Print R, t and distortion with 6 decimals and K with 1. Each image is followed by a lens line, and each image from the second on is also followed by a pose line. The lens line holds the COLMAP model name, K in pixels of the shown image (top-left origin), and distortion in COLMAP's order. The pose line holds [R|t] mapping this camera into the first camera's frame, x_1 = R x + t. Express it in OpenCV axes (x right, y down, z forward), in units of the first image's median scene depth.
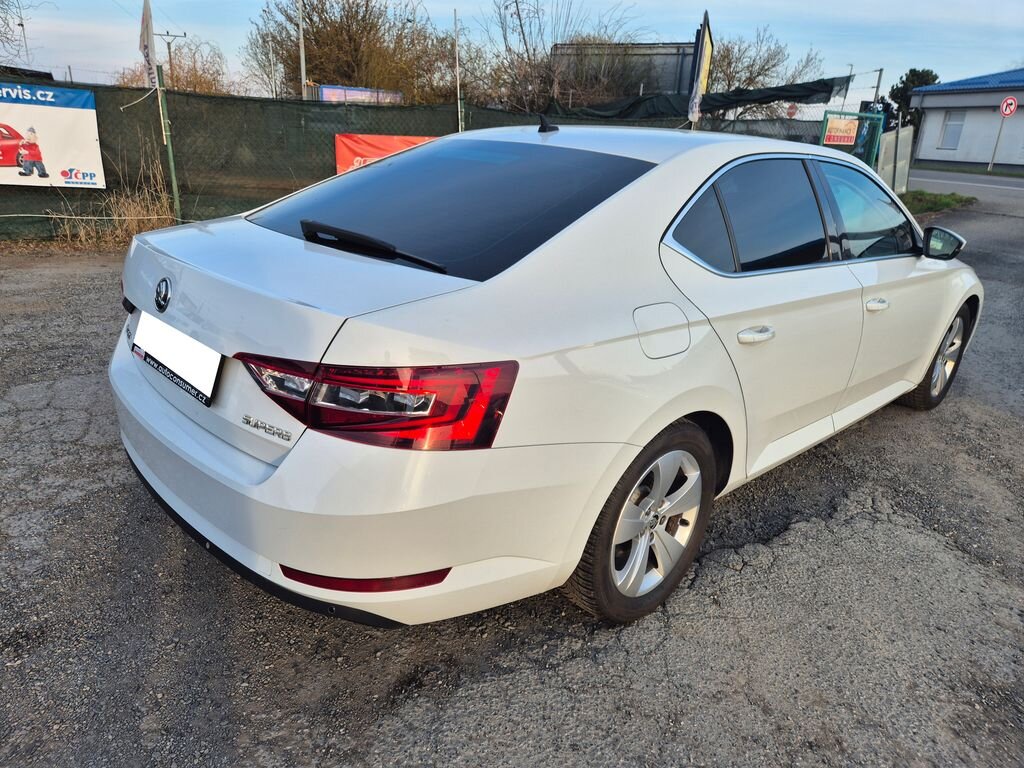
lens RADIAL K [[680.4, 0, 508.5], [0, 680.4, 391.2], [0, 0, 1]] dist [0.080491, -0.062300]
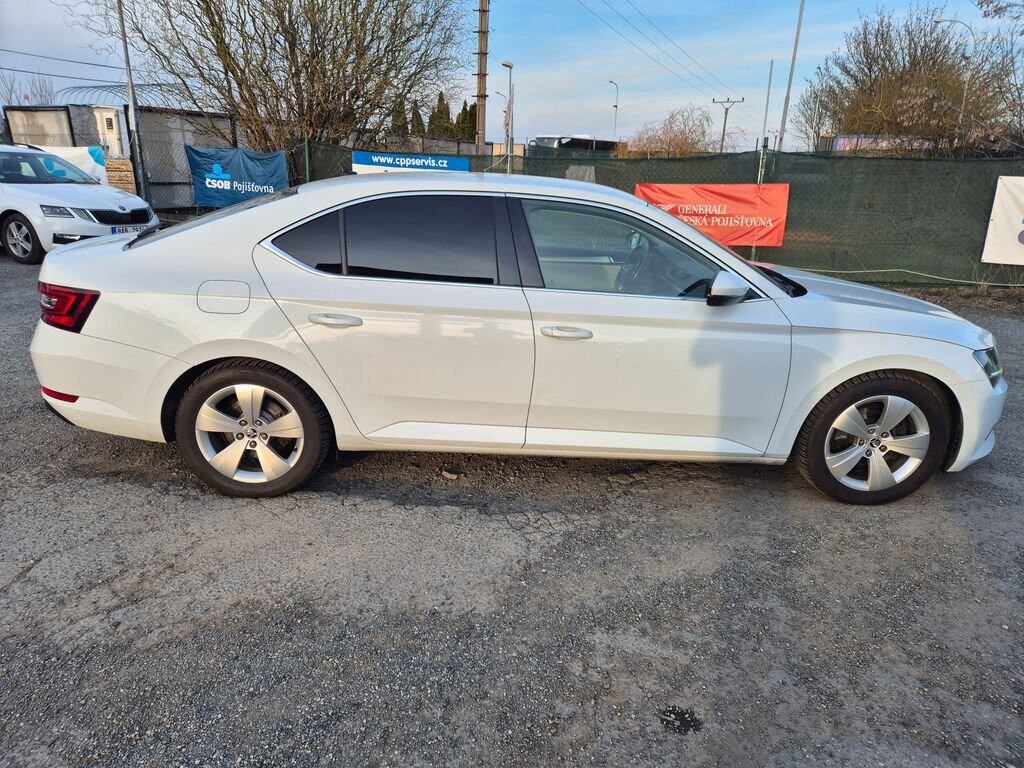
lens RADIAL K [[680.4, 0, 508.5], [0, 680.4, 391.2], [0, 0, 1]] dist [0.080491, -0.062300]
pose [[0.733519, 0.182261, -0.654776, 0.456780], [-0.227233, 0.973701, 0.016476, -0.013703], [0.640559, 0.136701, 0.755643, 0.066476]]
